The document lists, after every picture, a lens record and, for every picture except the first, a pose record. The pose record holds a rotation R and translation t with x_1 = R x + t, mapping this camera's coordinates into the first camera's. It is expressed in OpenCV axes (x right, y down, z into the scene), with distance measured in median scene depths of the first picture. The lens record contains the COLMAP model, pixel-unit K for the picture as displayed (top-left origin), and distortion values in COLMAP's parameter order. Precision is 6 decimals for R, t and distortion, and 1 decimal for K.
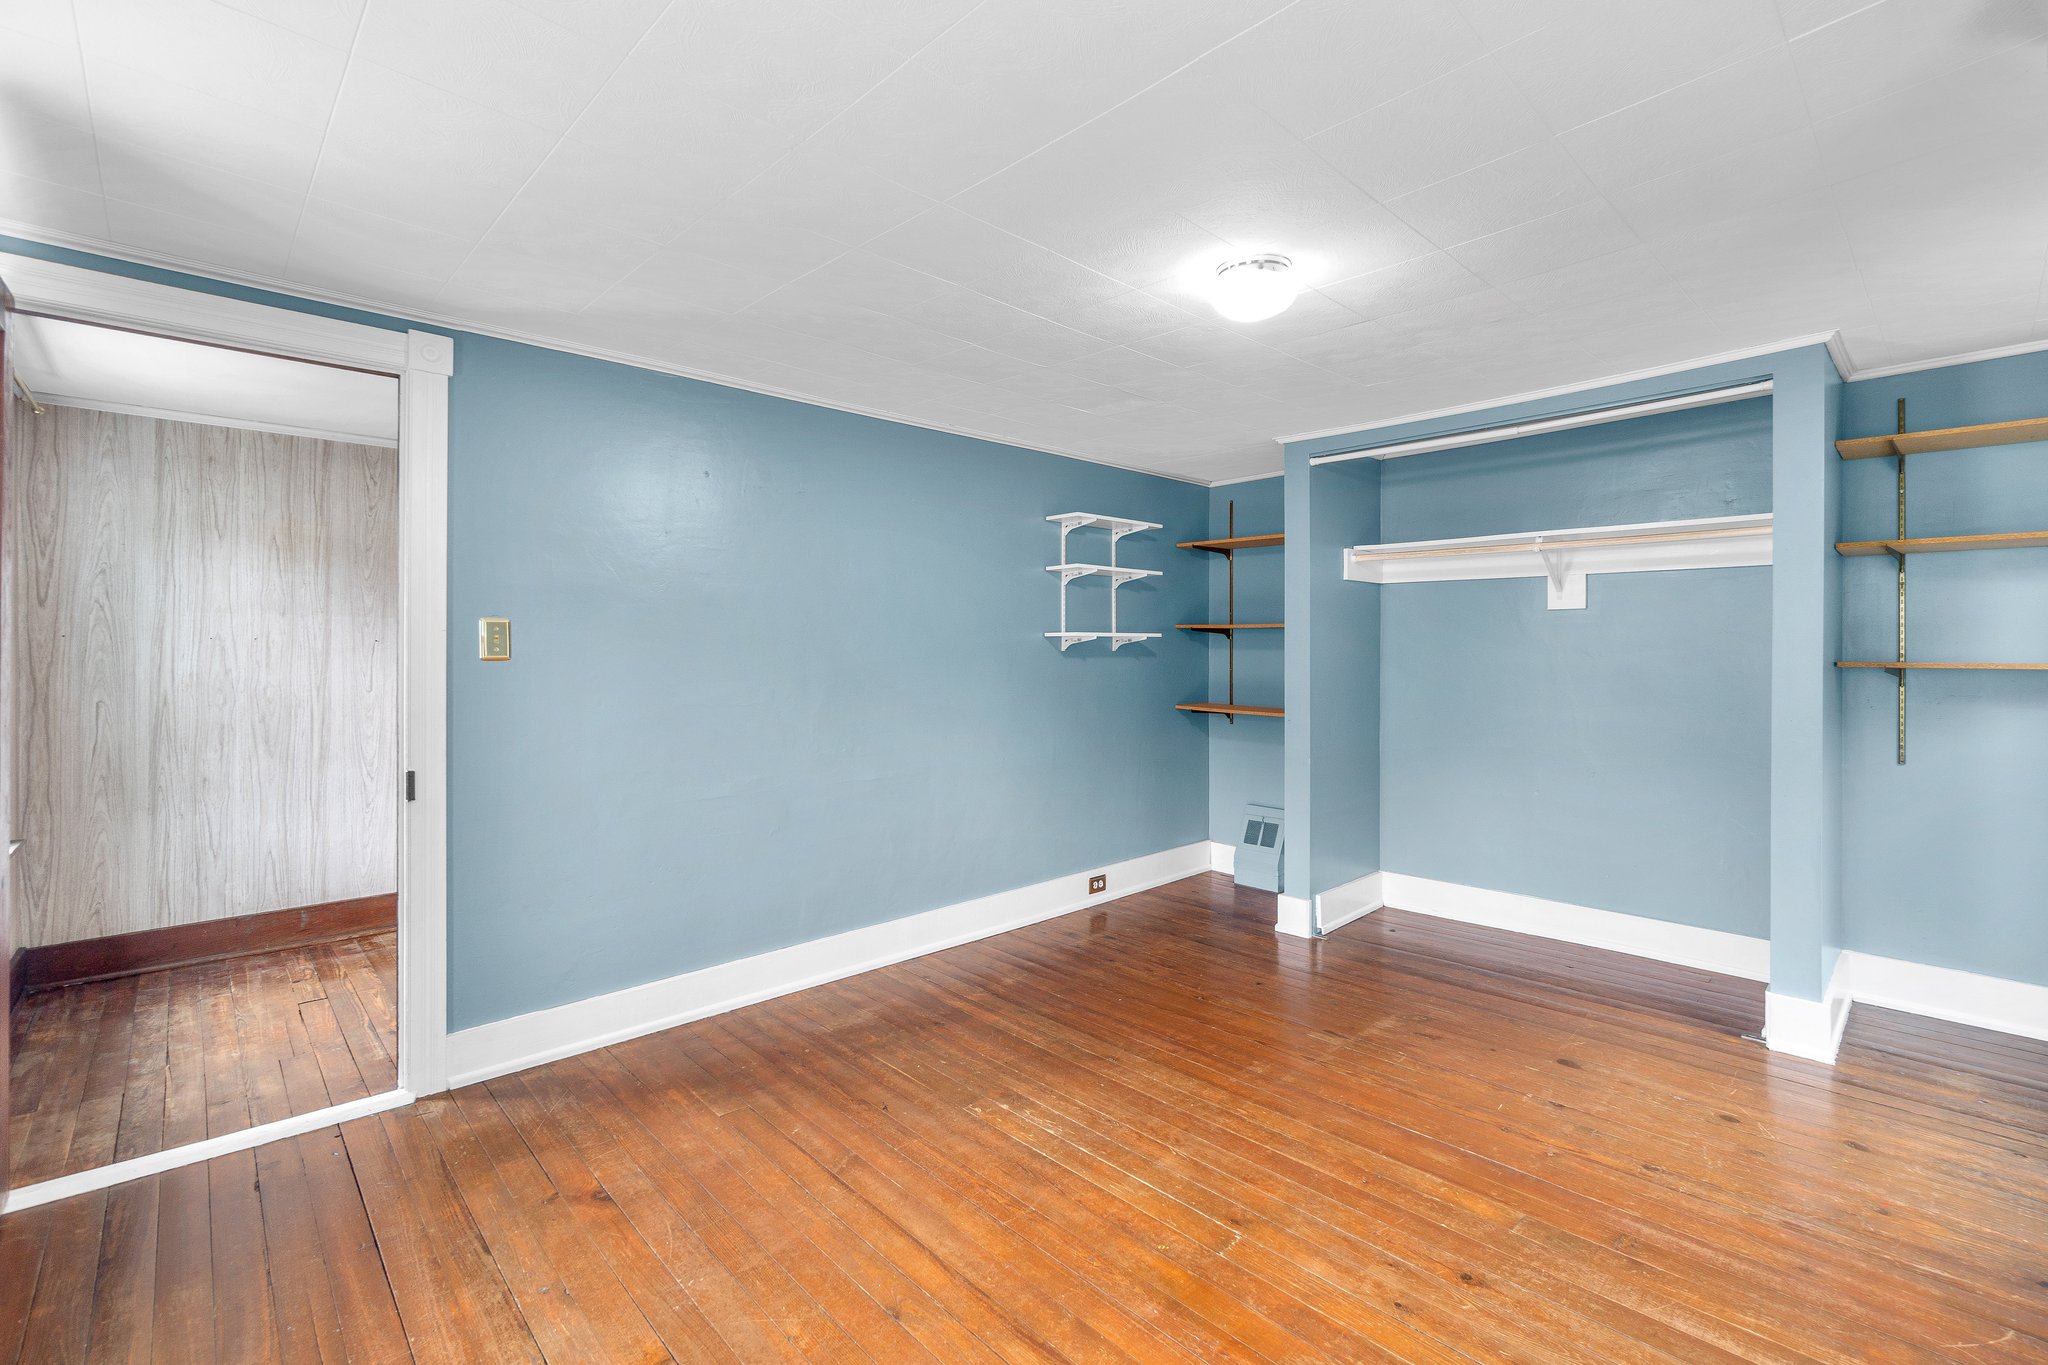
lens RADIAL K [[896.1, 0, 1017.2], [0, 896.1, 660.9], [0, 0, 1]] dist [0.003248, 0.000713]
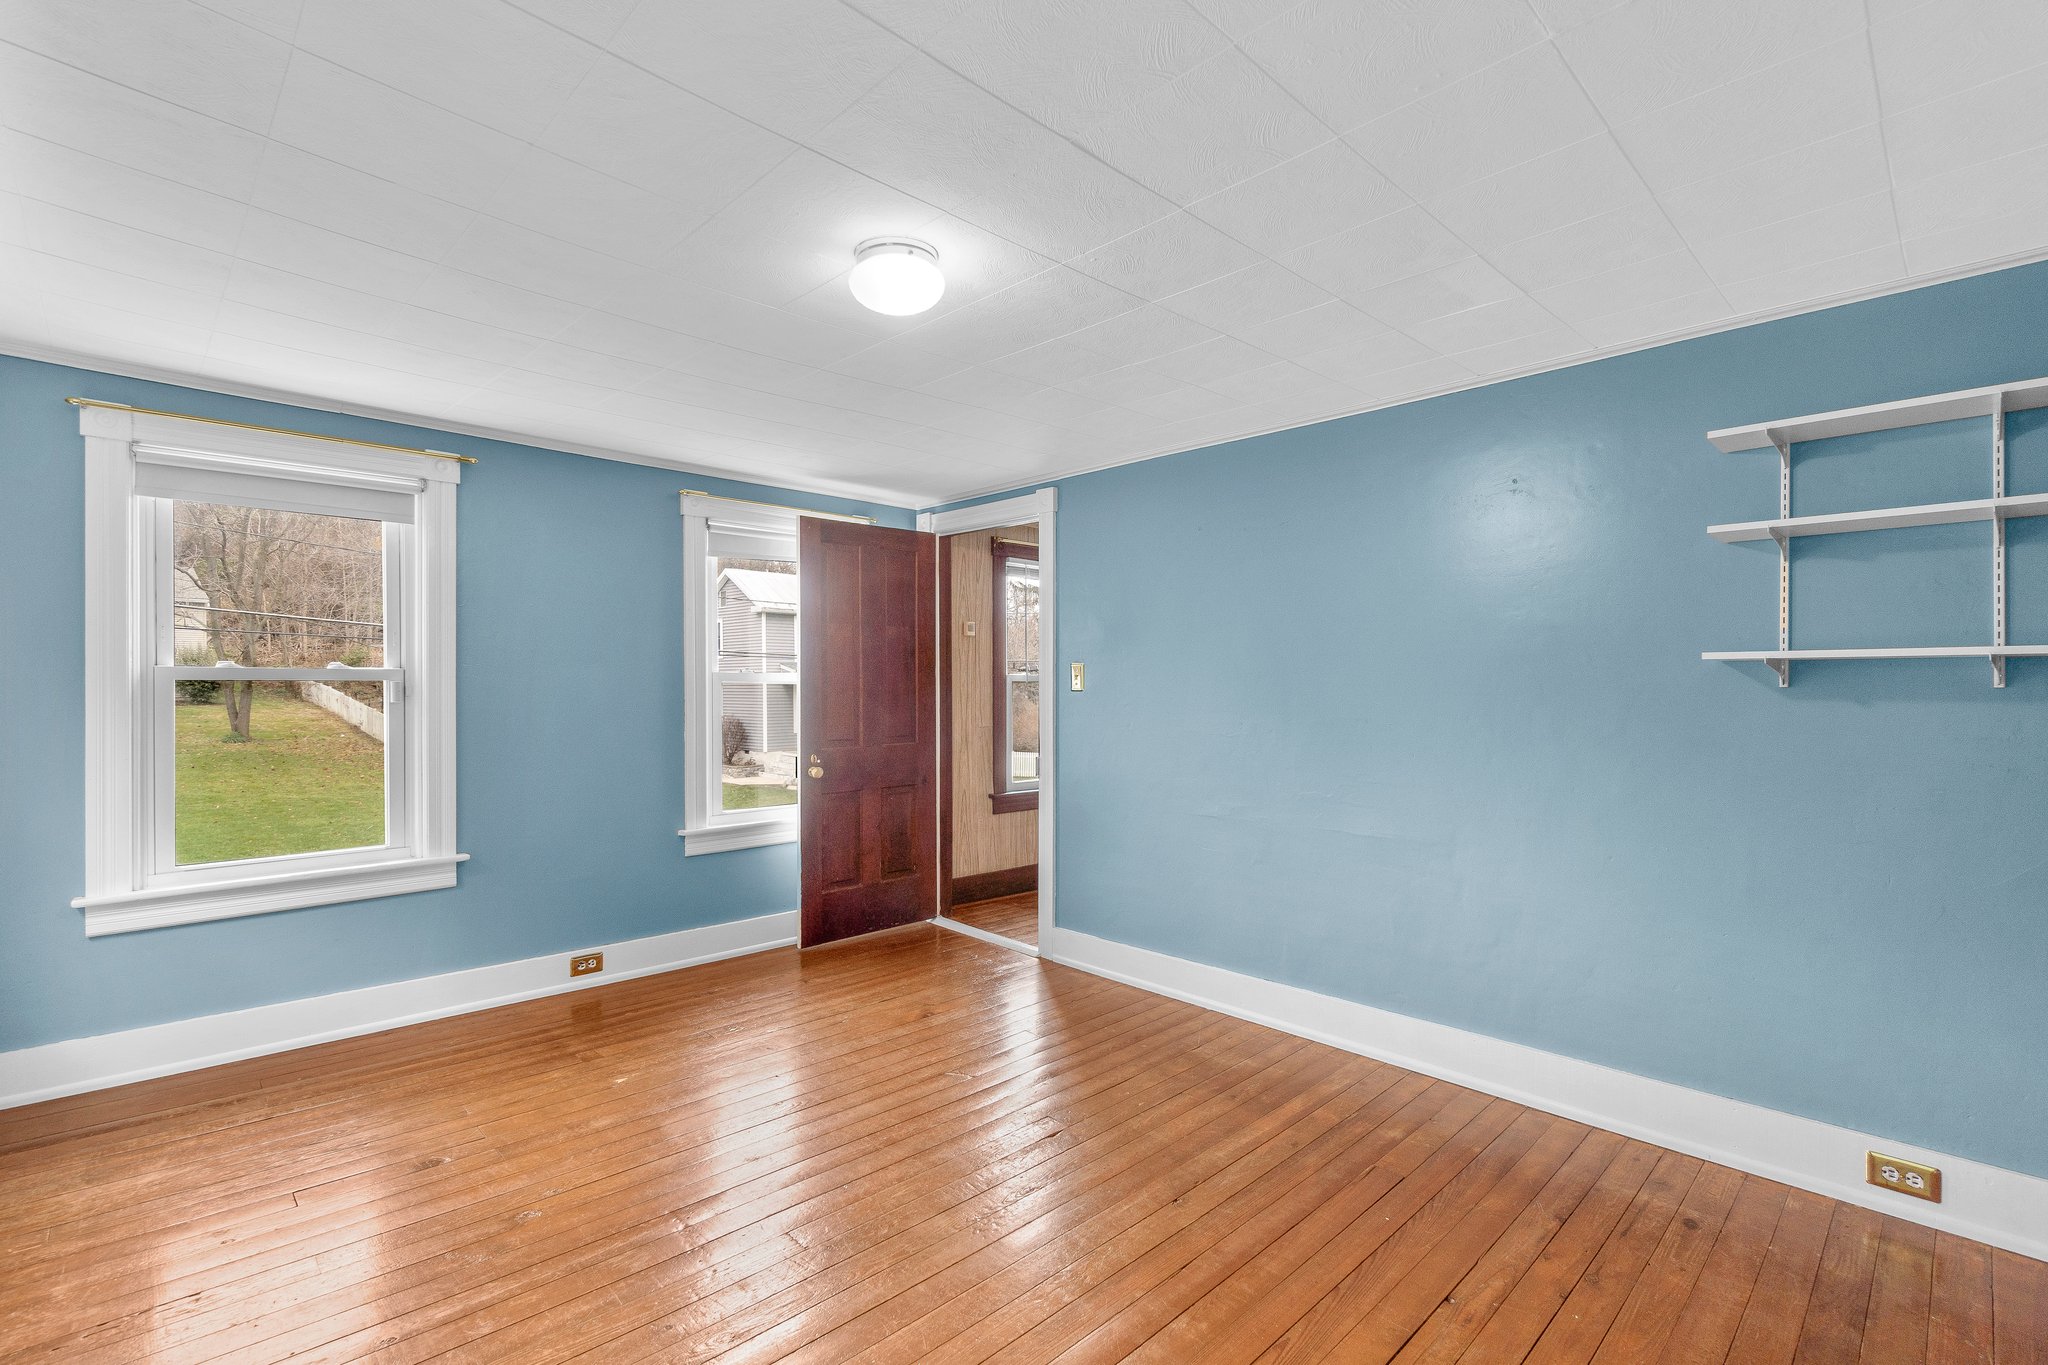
lens RADIAL K [[918.9, 0, 1024.0], [0, 918.9, 682.5], [0, 0, 1]] dist [0.001675, 0.000094]
pose [[0.016336, -0.002046, -0.999864, 0.826911], [-0.004080, 0.999989, -0.002112, -0.008869], [0.999858, 0.004114, 0.016327, 0.770906]]
